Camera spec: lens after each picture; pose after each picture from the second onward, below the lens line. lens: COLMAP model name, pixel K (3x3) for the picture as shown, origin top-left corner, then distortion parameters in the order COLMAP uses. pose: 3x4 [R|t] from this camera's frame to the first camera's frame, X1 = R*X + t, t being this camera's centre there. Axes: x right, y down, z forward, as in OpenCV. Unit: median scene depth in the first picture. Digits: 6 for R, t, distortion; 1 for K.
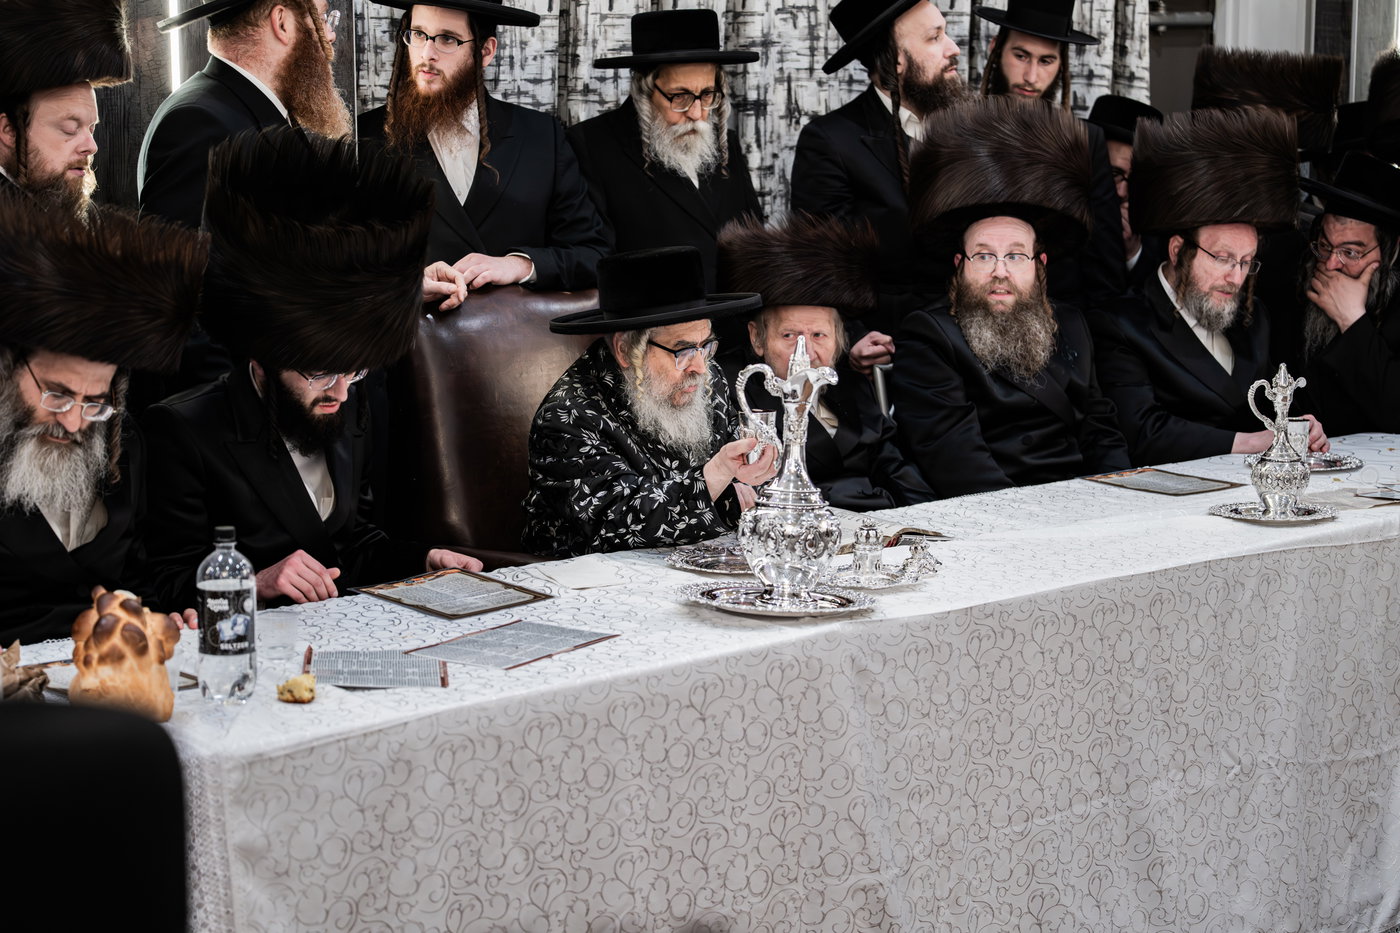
lens RADIAL K [[2788.2, 0, 700.0], [0, 2788.2, 466.5], [0, 0, 1]] dist [0.017731, -0.025362]
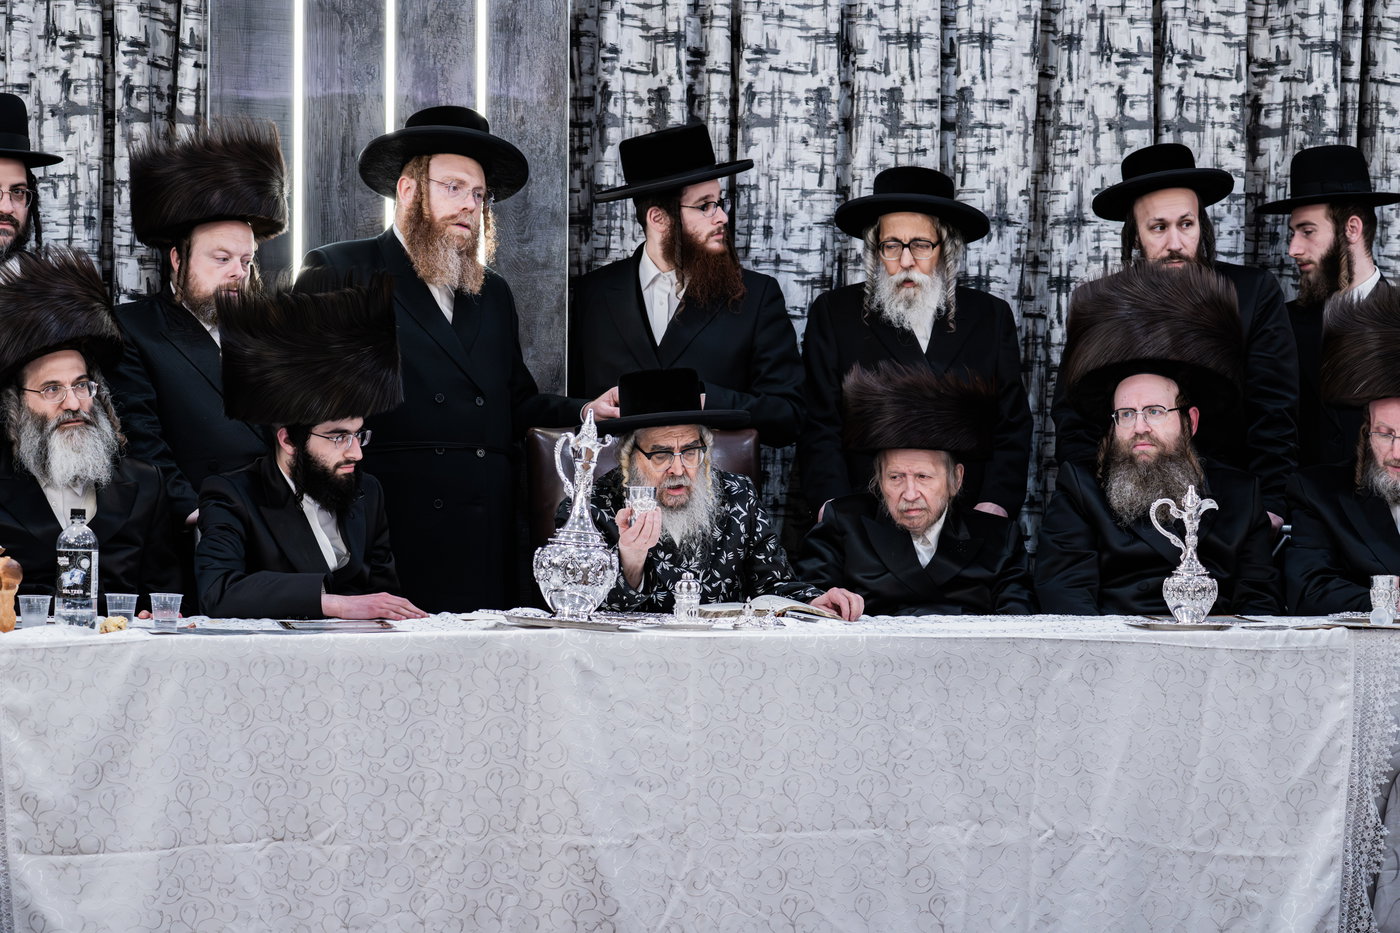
lens RADIAL K [[4775.9, 0, 700.0], [0, 4775.9, 466.5], [0, 0, 1]] dist [-0.079412, 0.750833]
pose [[0.879520, 0.021022, -0.475398, 0.999274], [-0.086407, 0.989472, -0.116103, 0.202804], [0.467952, 0.143193, 0.872076, -0.759848]]
